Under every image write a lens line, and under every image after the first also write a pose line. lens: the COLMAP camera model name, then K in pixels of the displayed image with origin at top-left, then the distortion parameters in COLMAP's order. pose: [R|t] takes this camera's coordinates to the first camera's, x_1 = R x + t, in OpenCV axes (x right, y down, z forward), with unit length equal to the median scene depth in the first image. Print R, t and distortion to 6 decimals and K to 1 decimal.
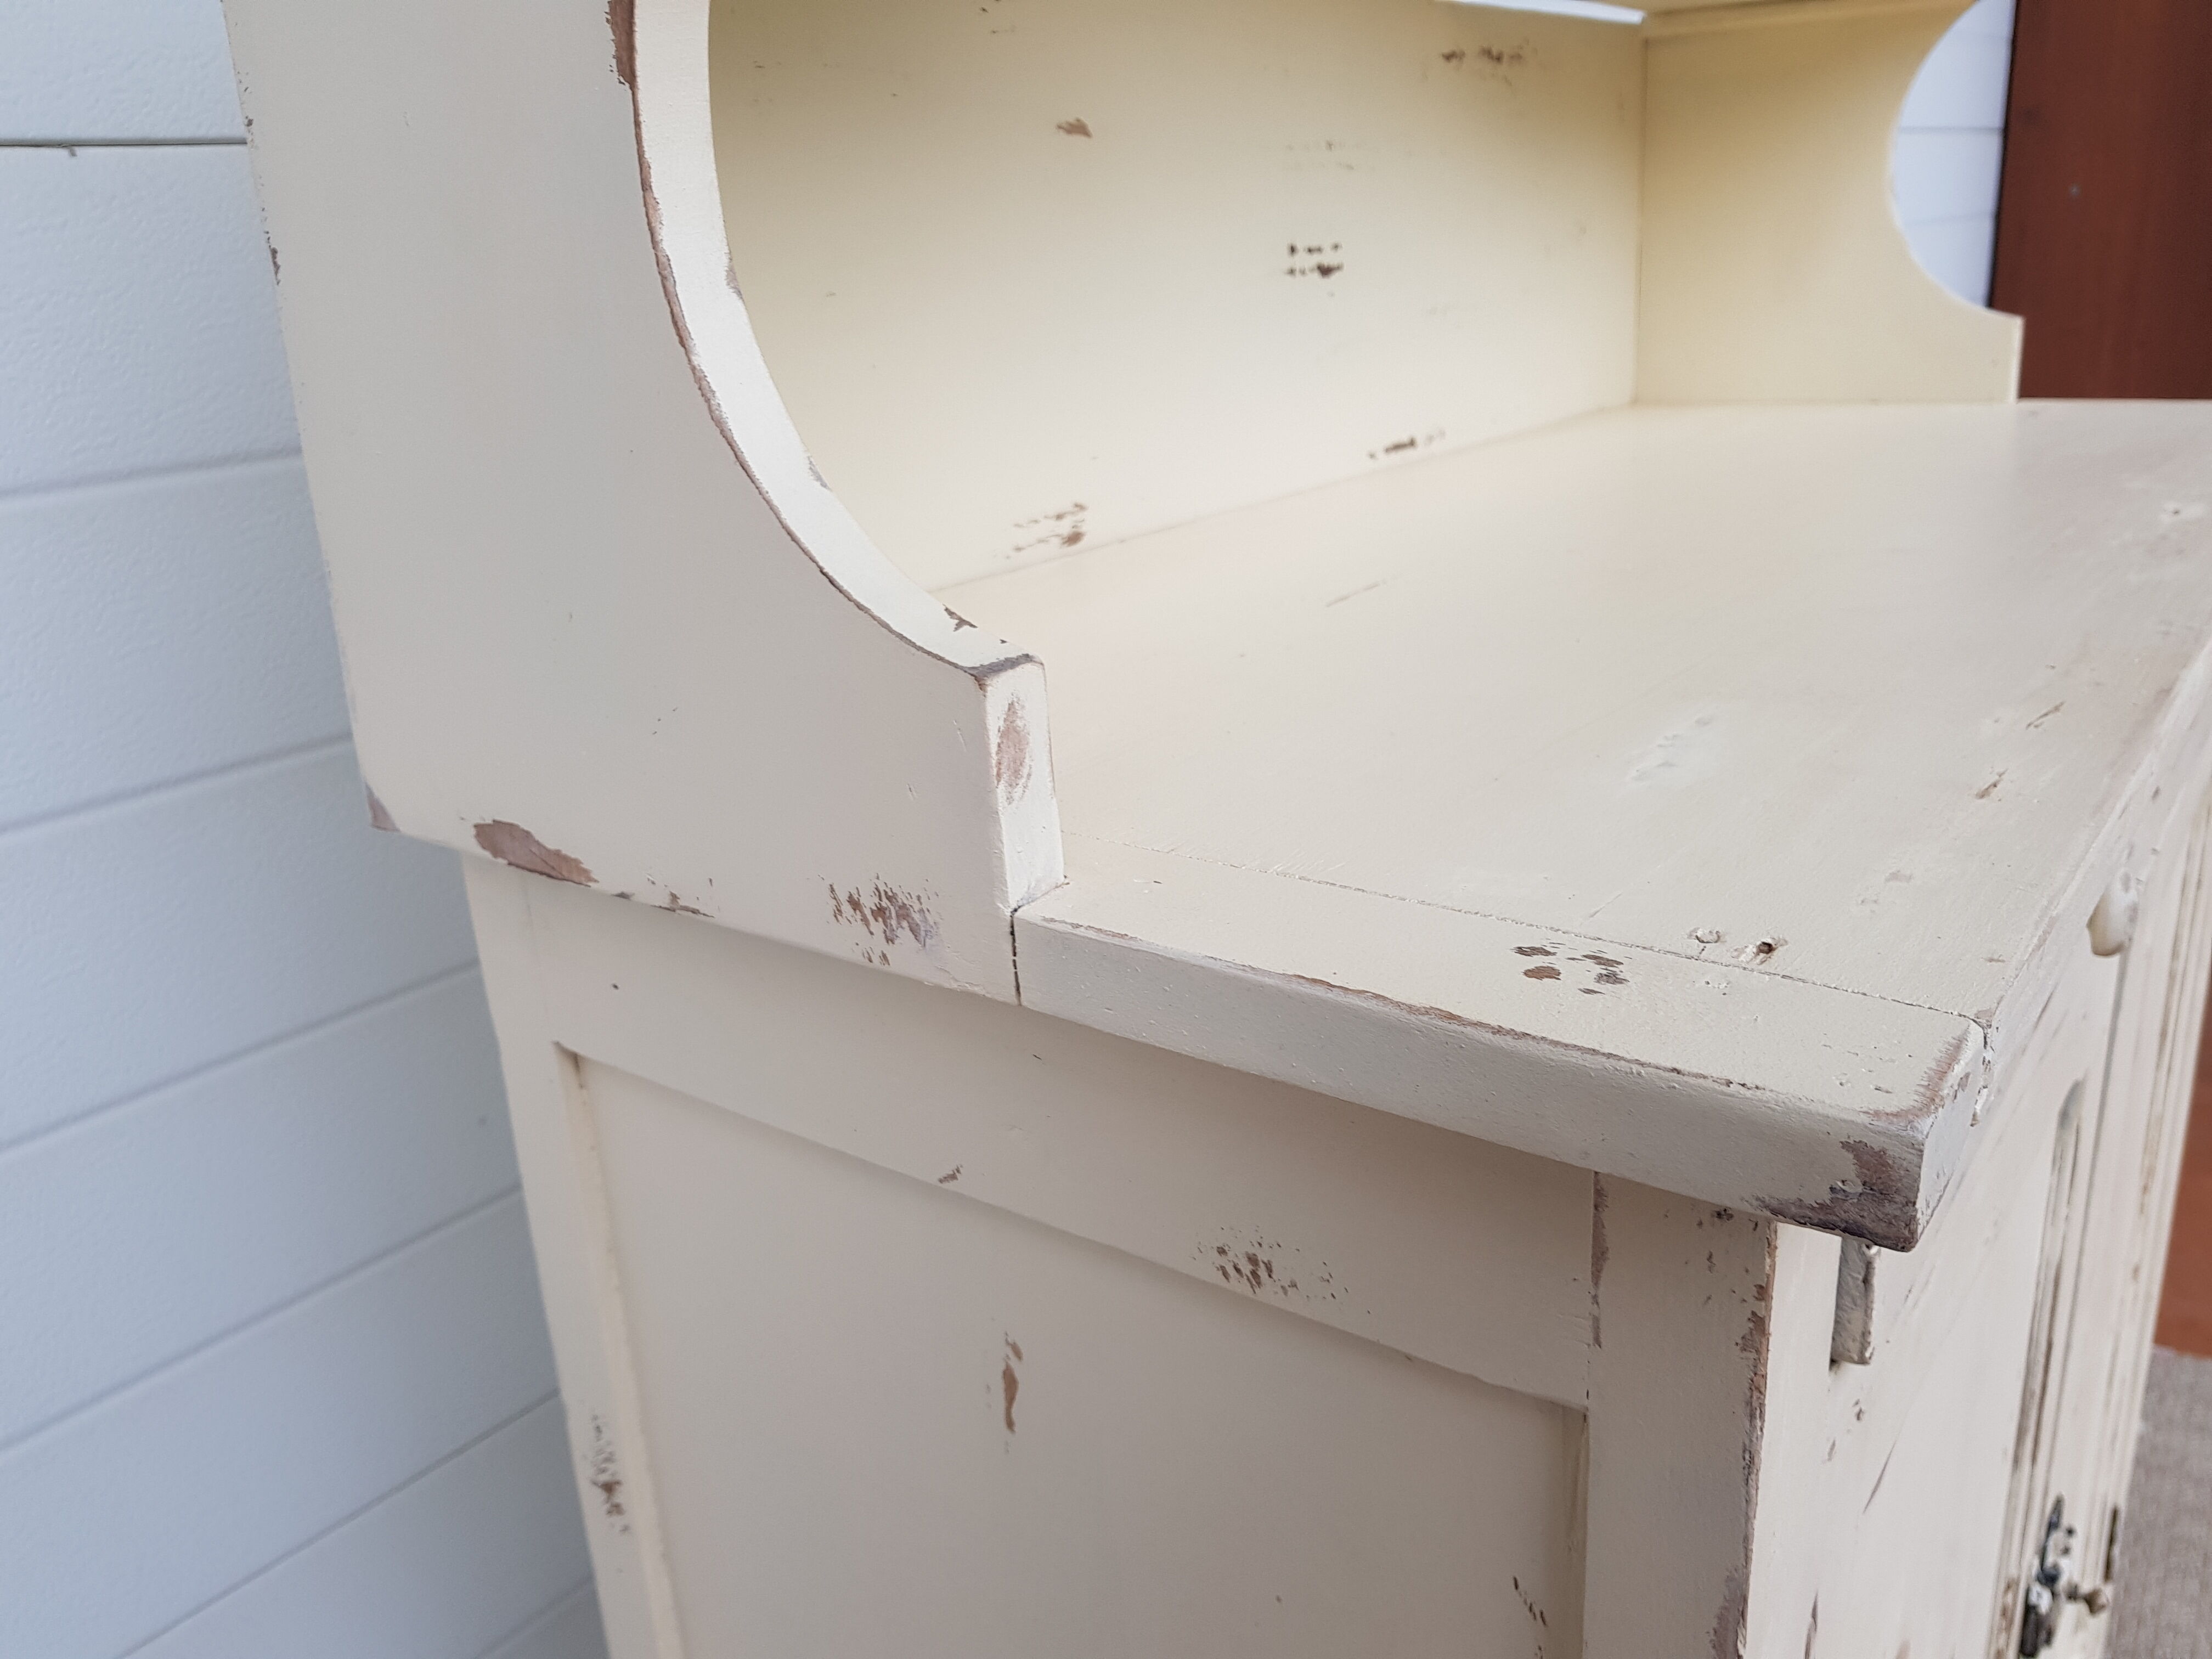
lens RADIAL K [[1718.0, 0, 1065.2], [0, 1718.0, 862.5], [0, 0, 1]] dist [0.078568, -0.134778]
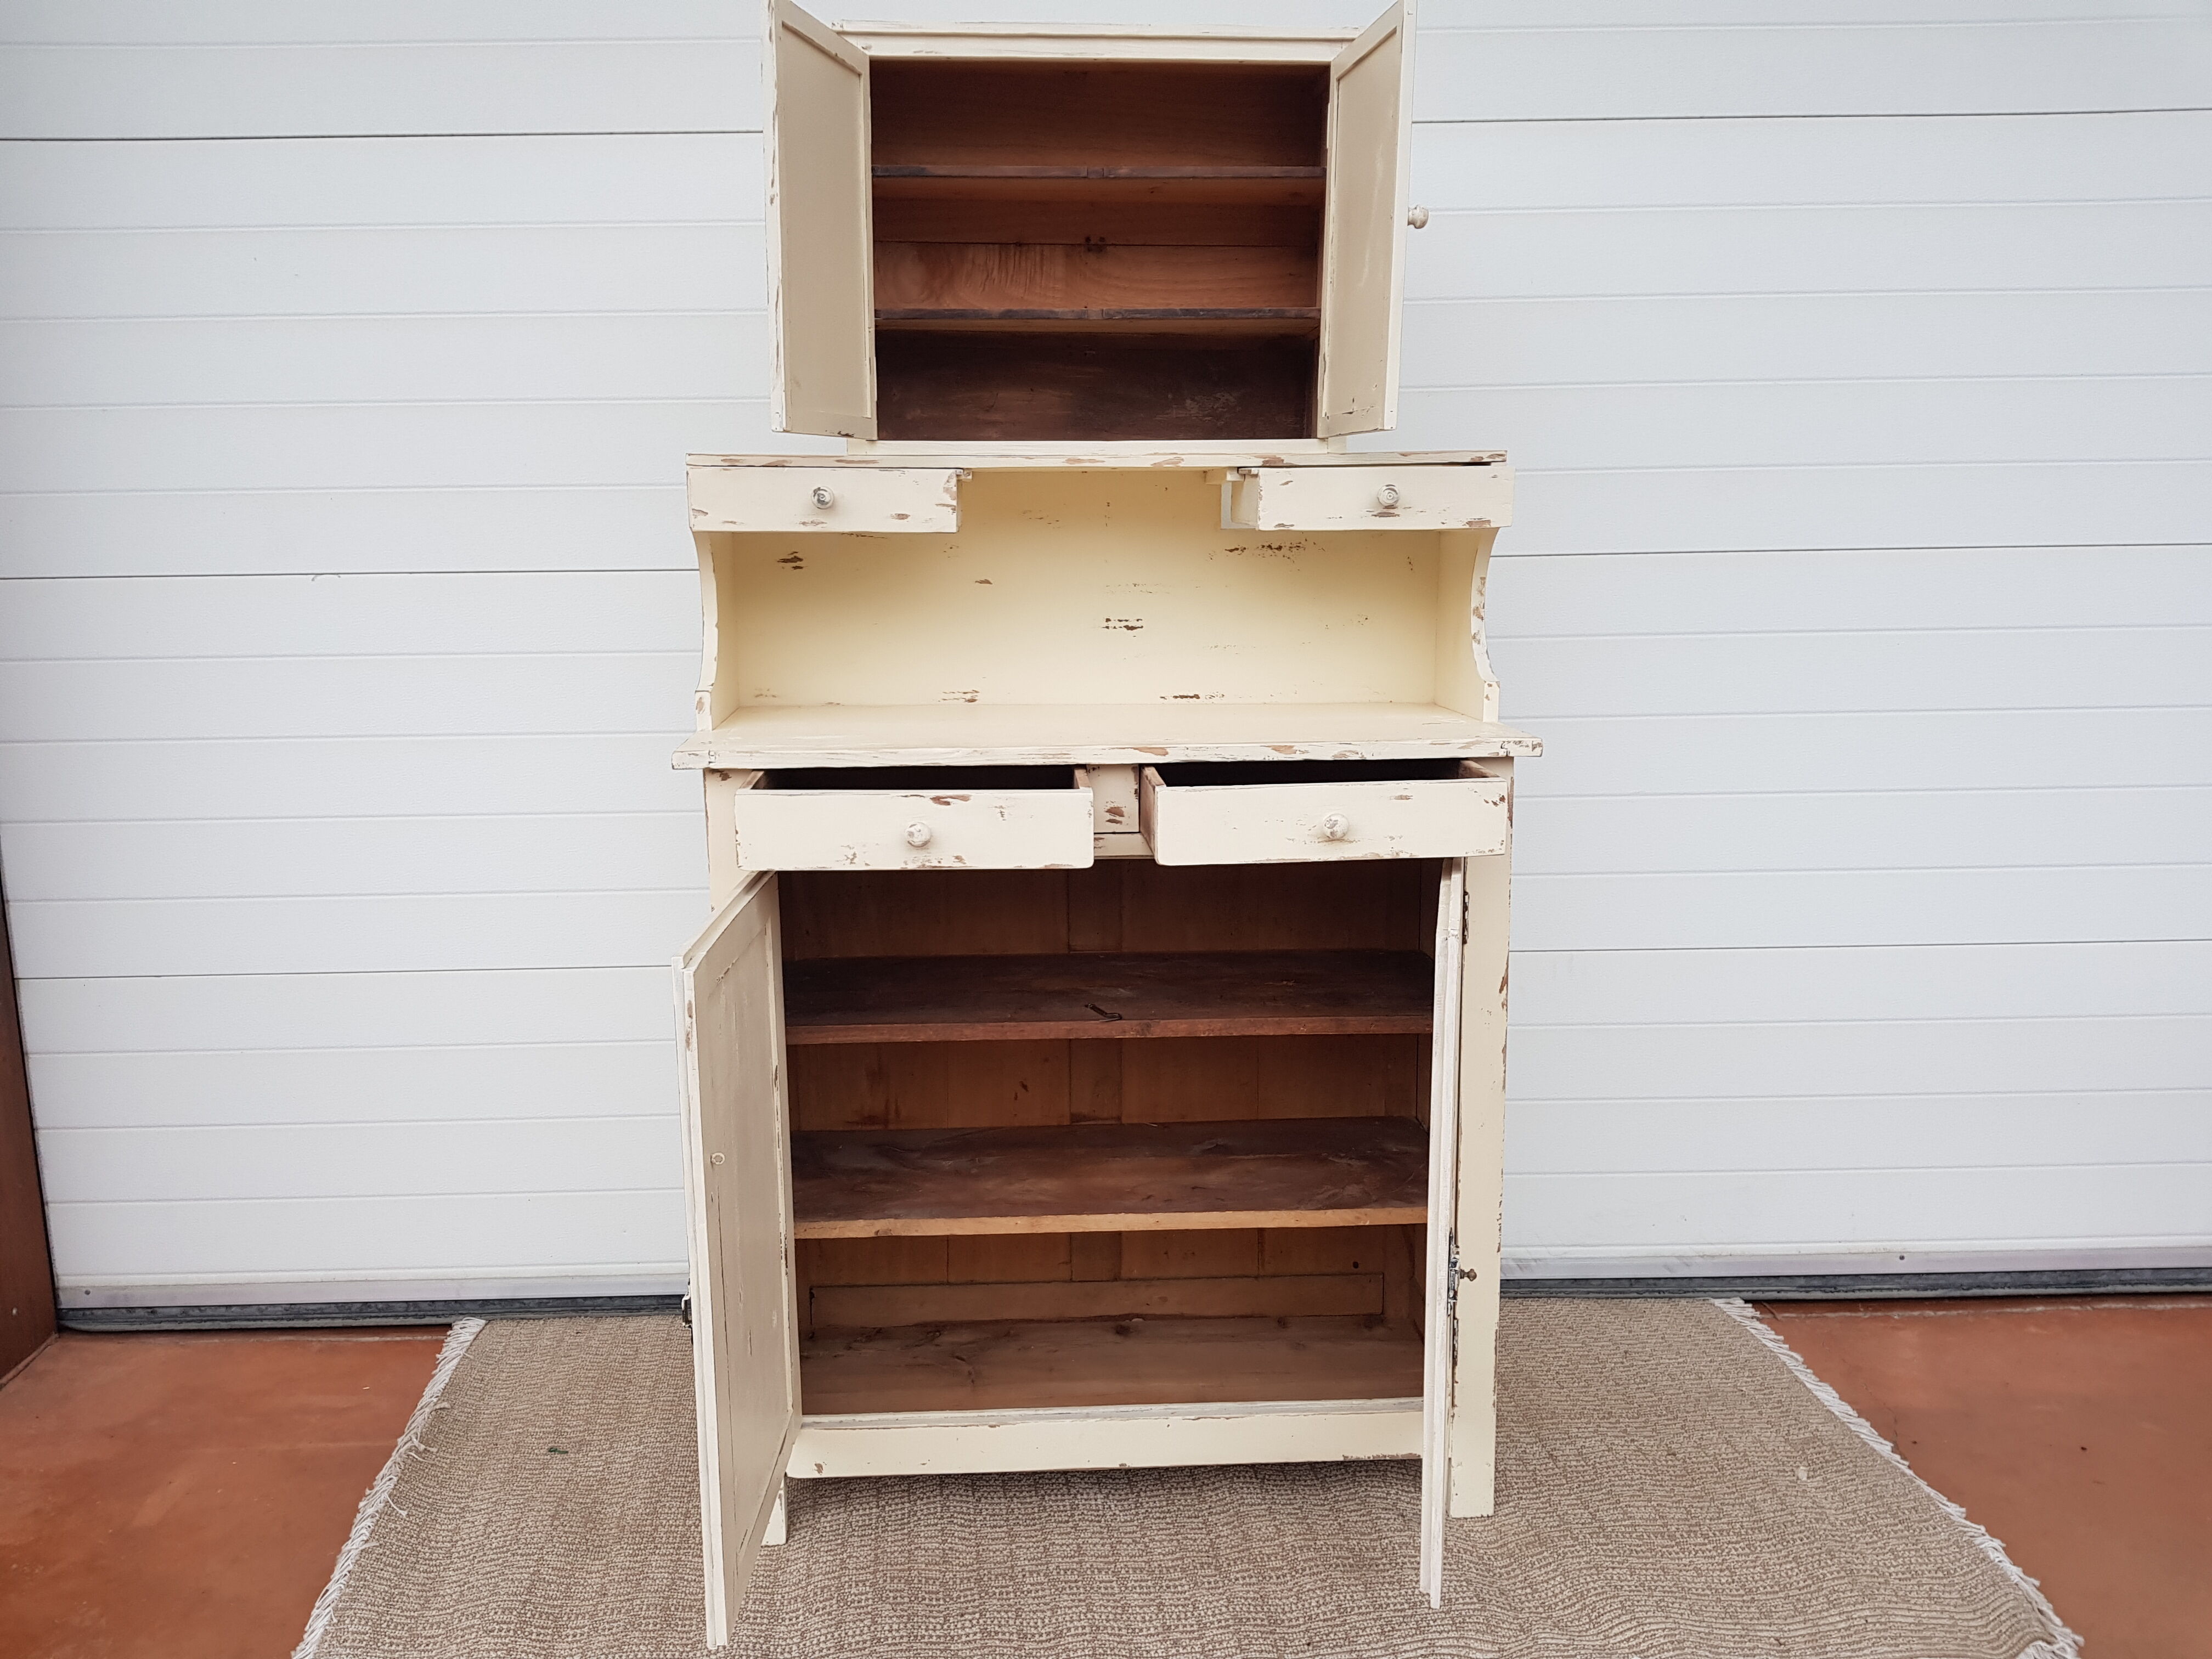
lens RADIAL K [[1718.0, 0, 1058.1], [0, 1718.0, 850.6], [0, 0, 1]] dist [0.078568, -0.134778]
pose [[0.646909, 0.200047, -0.735860, 2.595066], [-0.286375, 0.958078, 0.008700, 0.005272], [0.706752, 0.205104, 0.677078, -1.025308]]
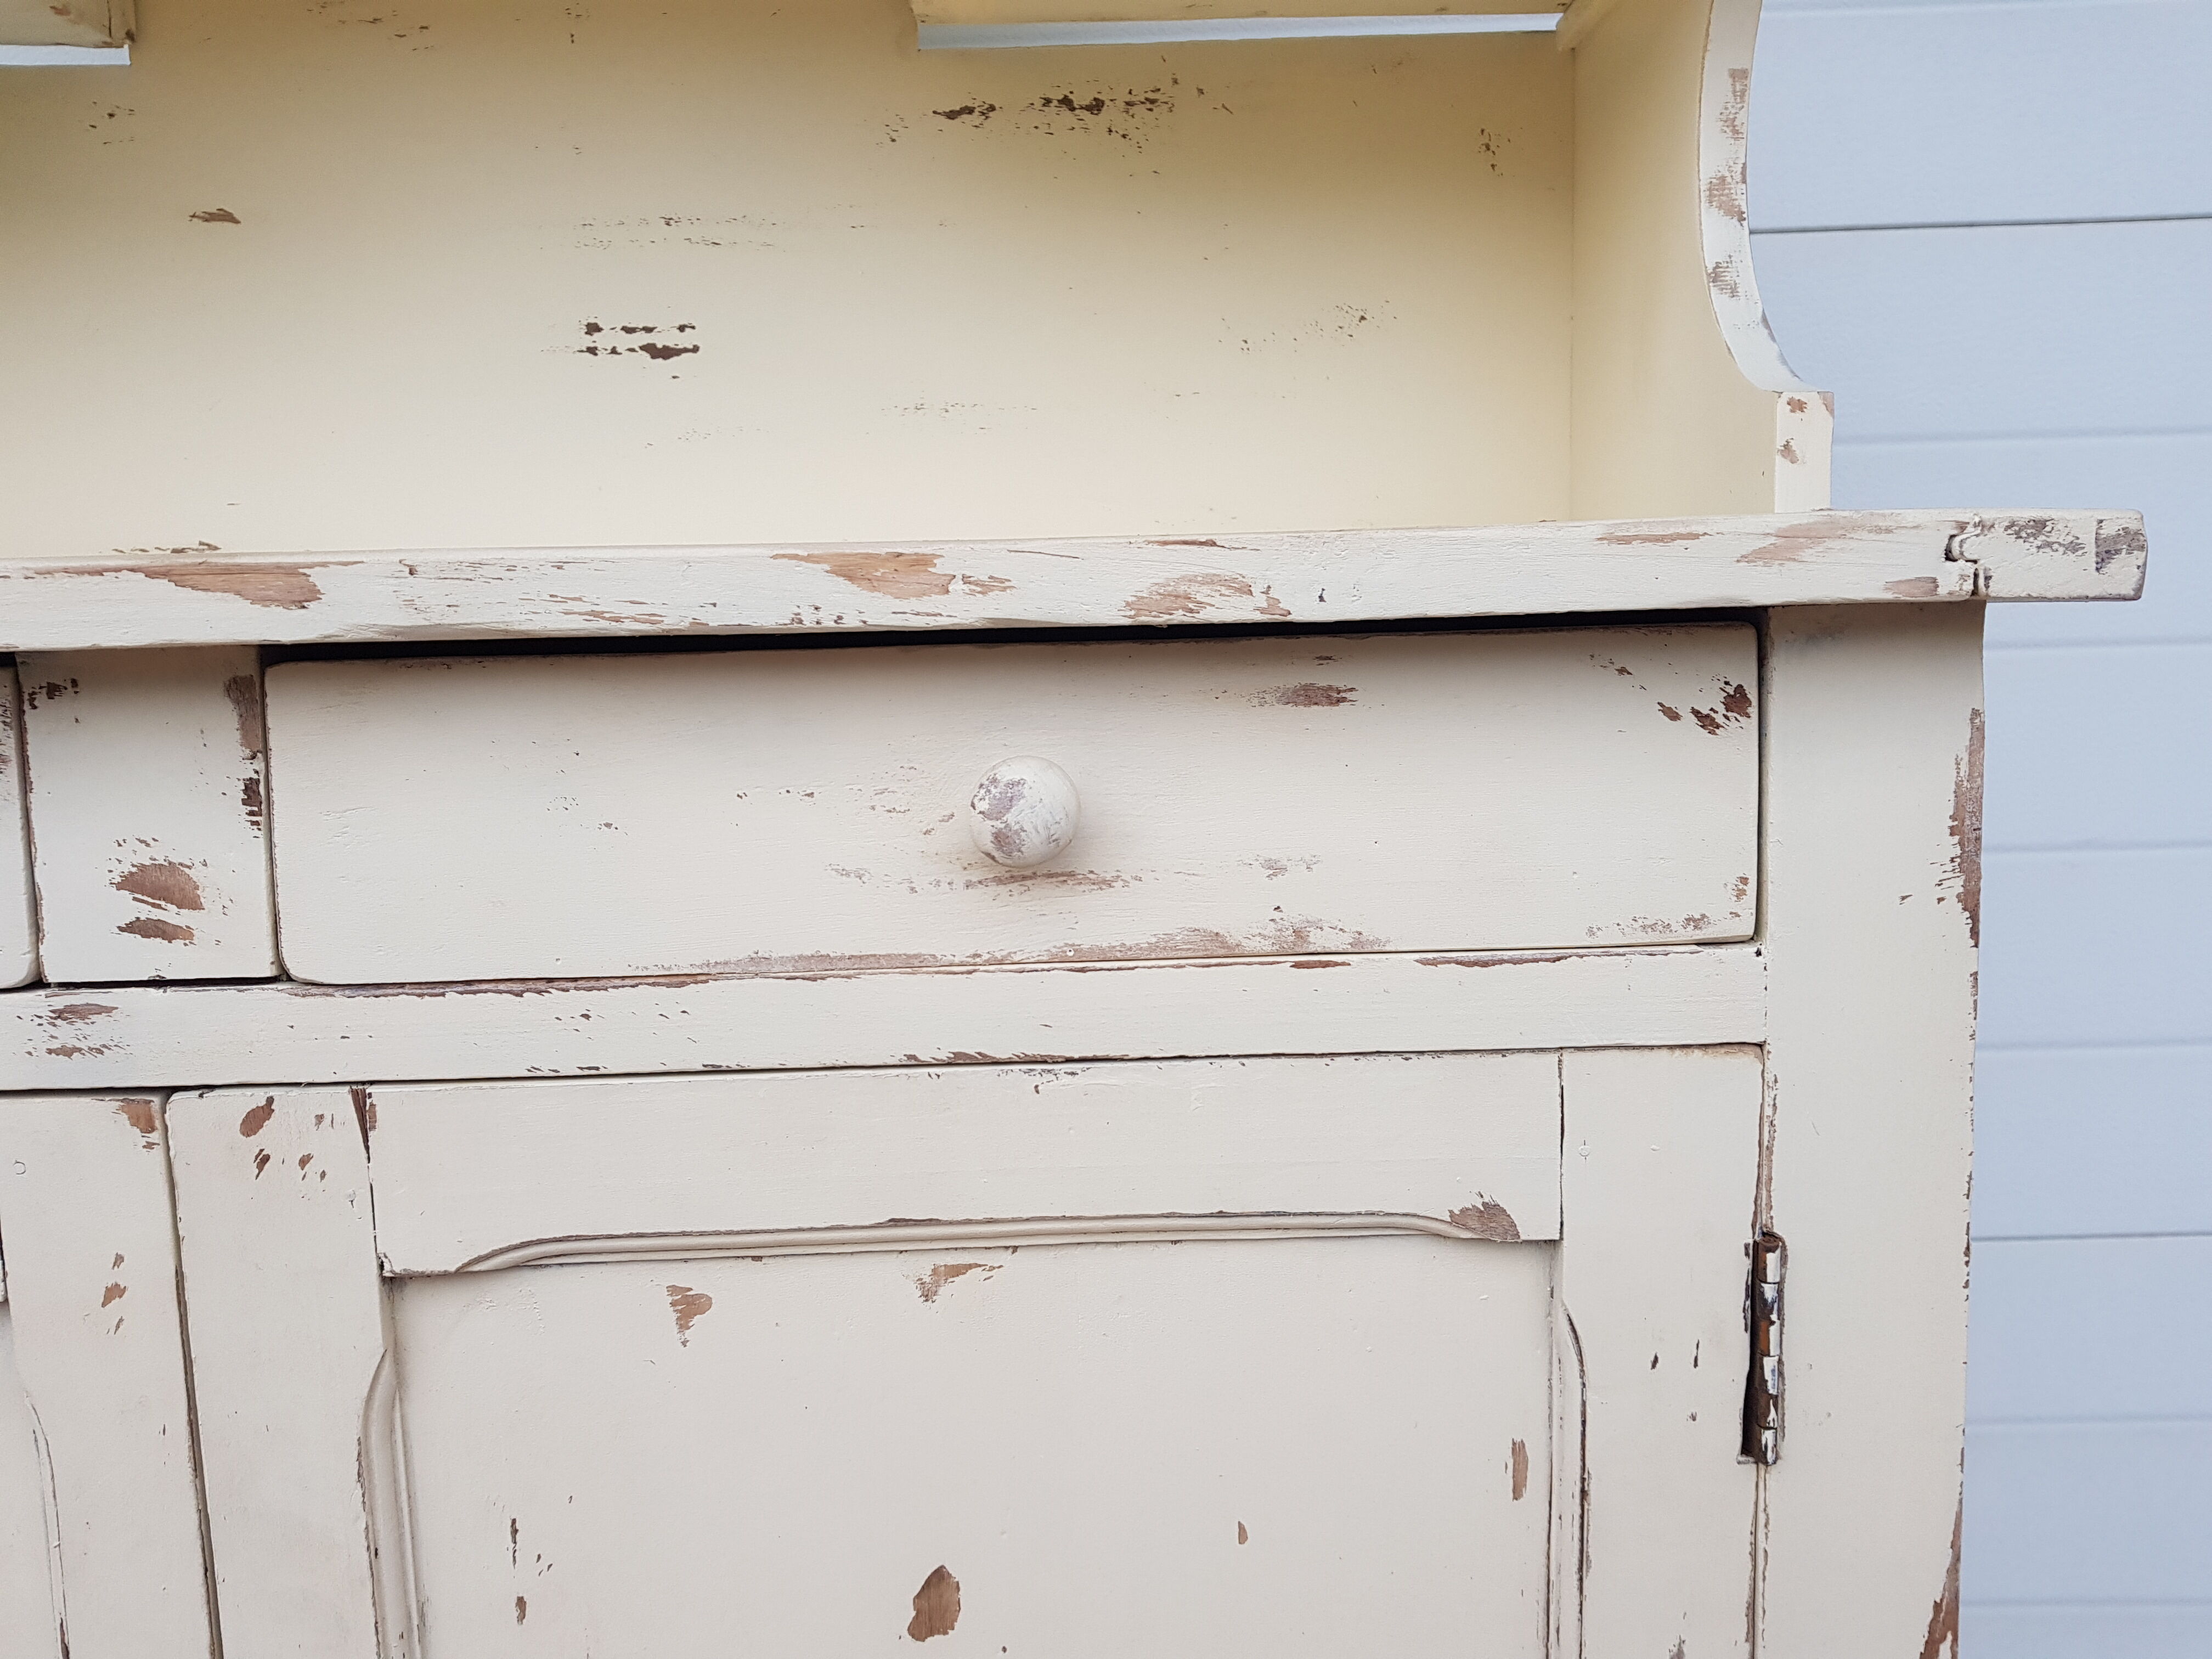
lens RADIAL K [[1718.0, 0, 1071.7], [0, 1718.0, 835.8], [0, 0, 1]] dist [0.078568, -0.134778]
pose [[0.618665, 0.146283, -0.771916, 1.256474], [-0.278651, 0.959495, -0.041500, -0.140407], [0.734579, 0.240770, 0.634368, 0.769556]]
